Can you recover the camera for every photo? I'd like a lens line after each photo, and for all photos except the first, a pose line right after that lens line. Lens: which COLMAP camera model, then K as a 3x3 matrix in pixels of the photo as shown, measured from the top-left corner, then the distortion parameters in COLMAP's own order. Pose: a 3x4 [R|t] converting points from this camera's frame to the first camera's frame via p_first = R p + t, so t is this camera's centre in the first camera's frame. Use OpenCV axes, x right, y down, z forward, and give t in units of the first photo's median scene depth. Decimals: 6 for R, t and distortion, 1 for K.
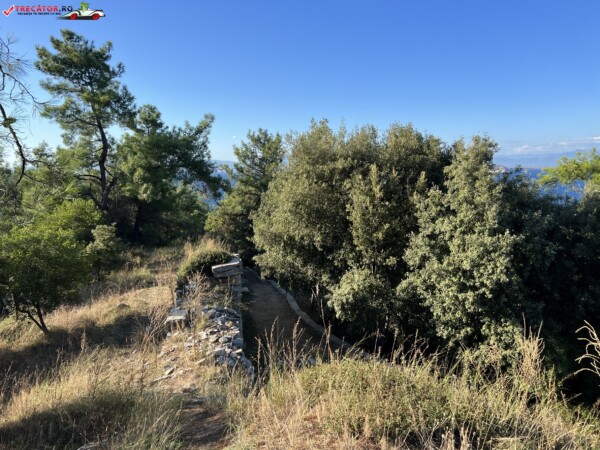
lens RADIAL K [[455.8, 0, 300.0], [0, 455.8, 225.0], [0, 0, 1]] dist [0.181803, -0.000144]
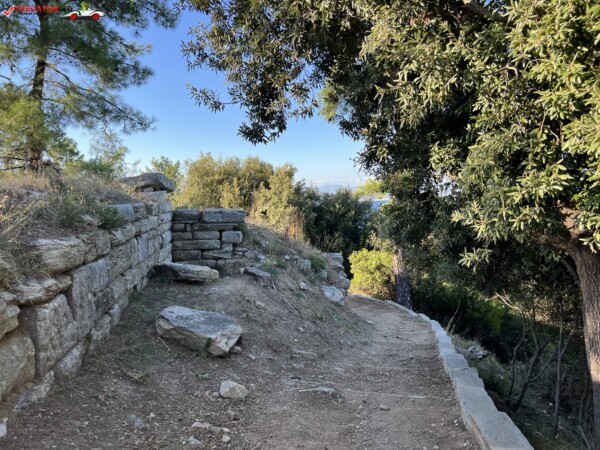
lens RADIAL K [[456.3, 0, 300.0], [0, 456.3, 225.0], [0, 0, 1]] dist [0.023388, -0.000807]
pose [[0.974631, -0.012389, 0.223475, 0.003676], [0.026686, 0.997777, -0.061069, 0.164826], [-0.222221, 0.065483, 0.972795, -0.764572]]
